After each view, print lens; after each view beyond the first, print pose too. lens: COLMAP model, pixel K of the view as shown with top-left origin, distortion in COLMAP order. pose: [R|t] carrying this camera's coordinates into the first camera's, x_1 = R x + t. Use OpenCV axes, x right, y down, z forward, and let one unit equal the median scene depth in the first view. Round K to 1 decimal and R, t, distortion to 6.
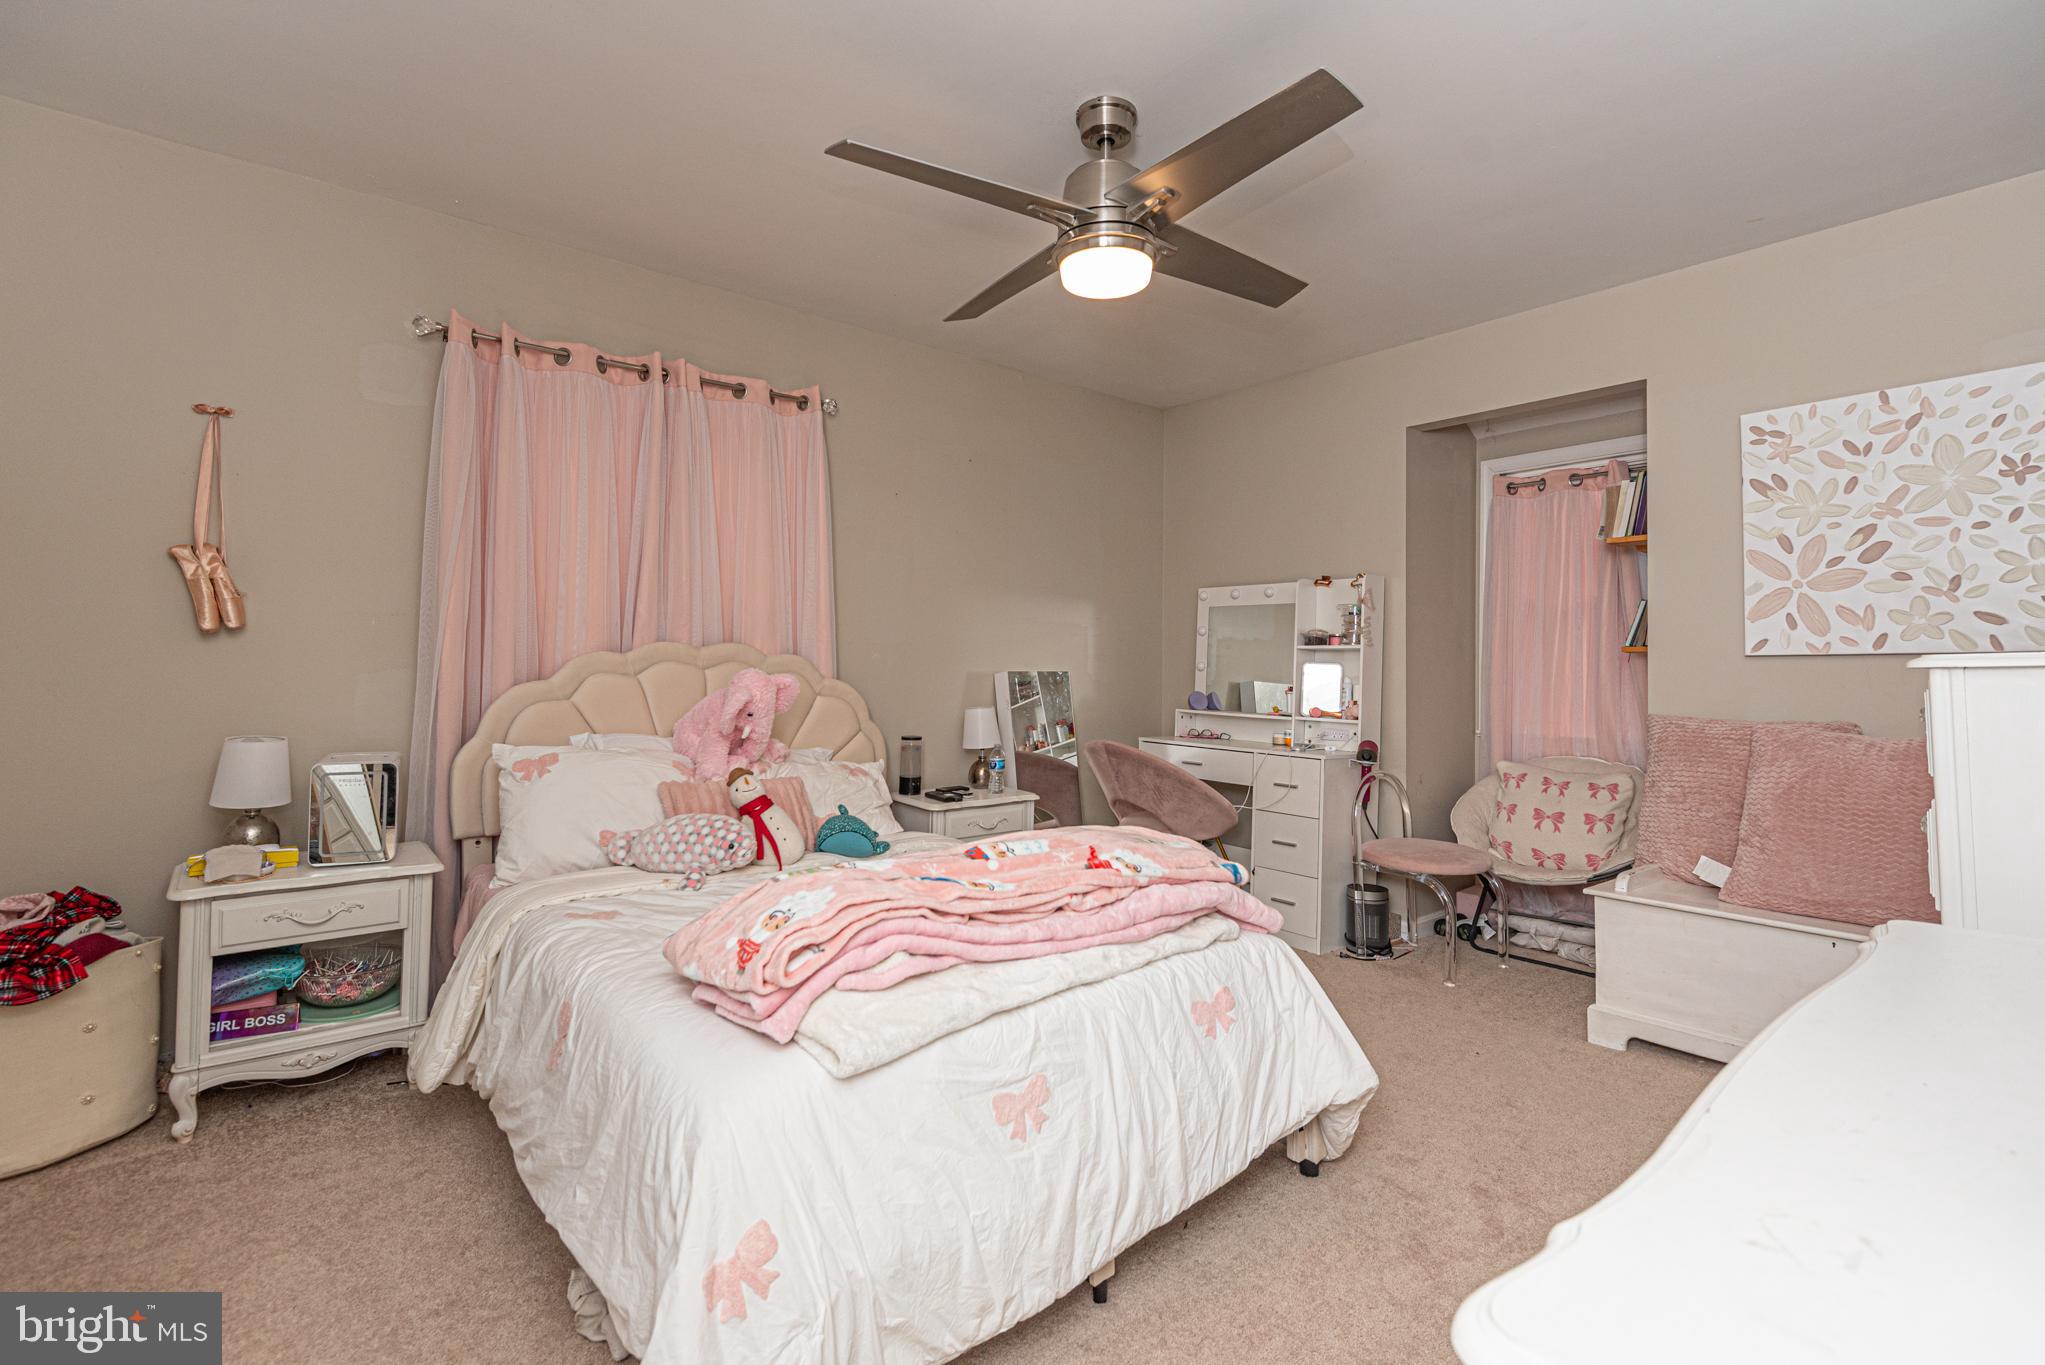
lens RADIAL K [[916.2, 0, 1032.2], [0, 916.2, 673.0], [0, 0, 1]] dist [0.040455, -0.020955]
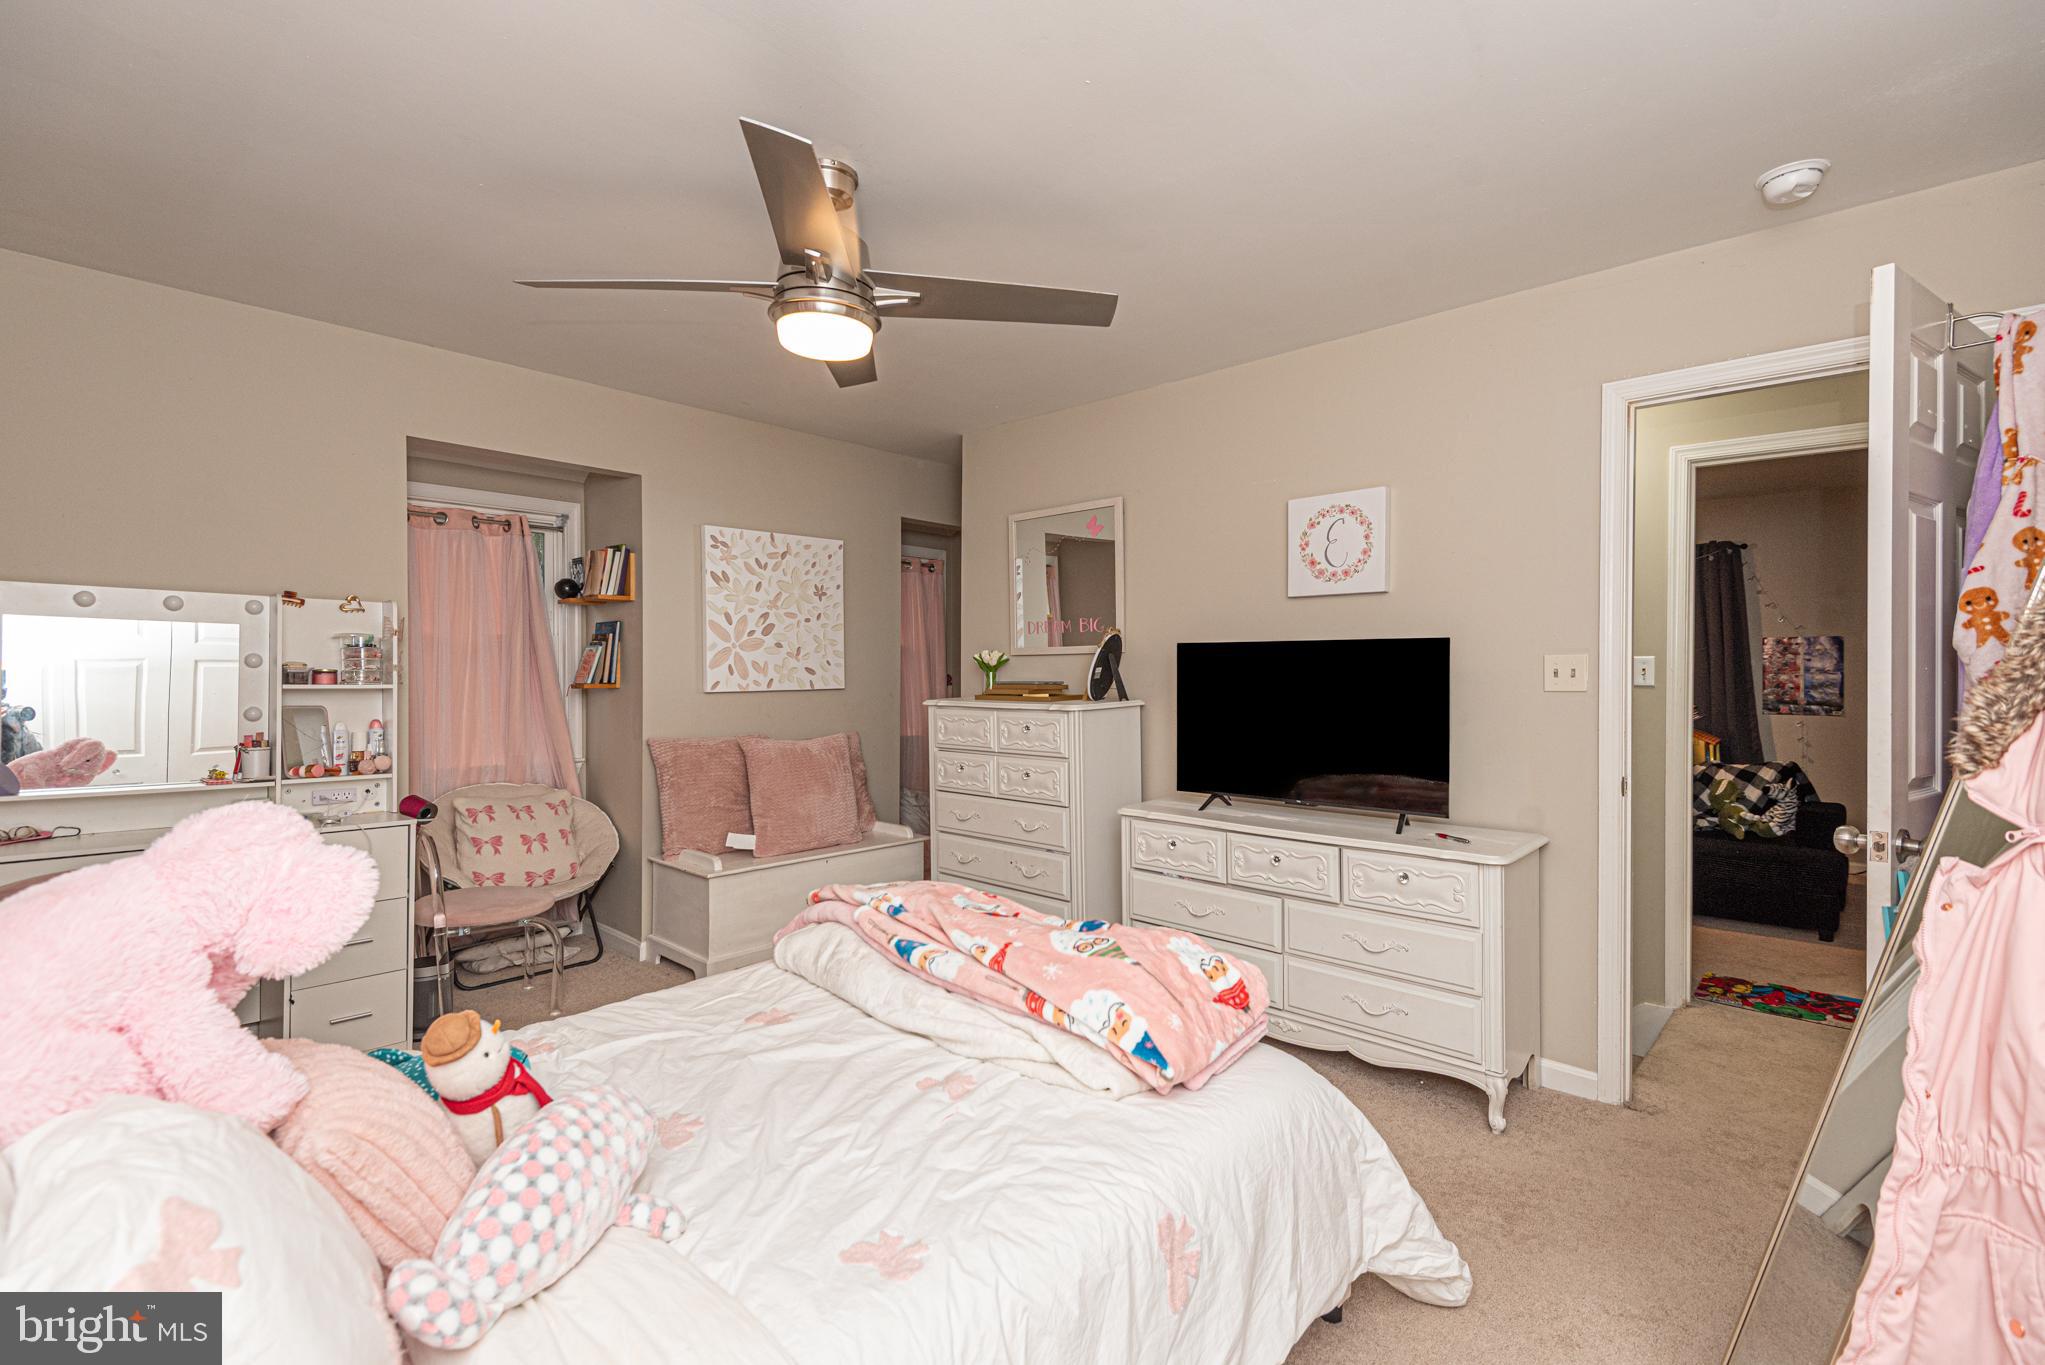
lens RADIAL K [[911.2, 0, 1005.3], [0, 911.2, 681.7], [0, 0, 1]] dist [0.040480, -0.021214]
pose [[-0.072771, -0.015498, 0.997228, -0.724191], [0.003345, 0.999870, 0.015783, -0.059433], [-0.997343, 0.004485, -0.072709, 0.680932]]
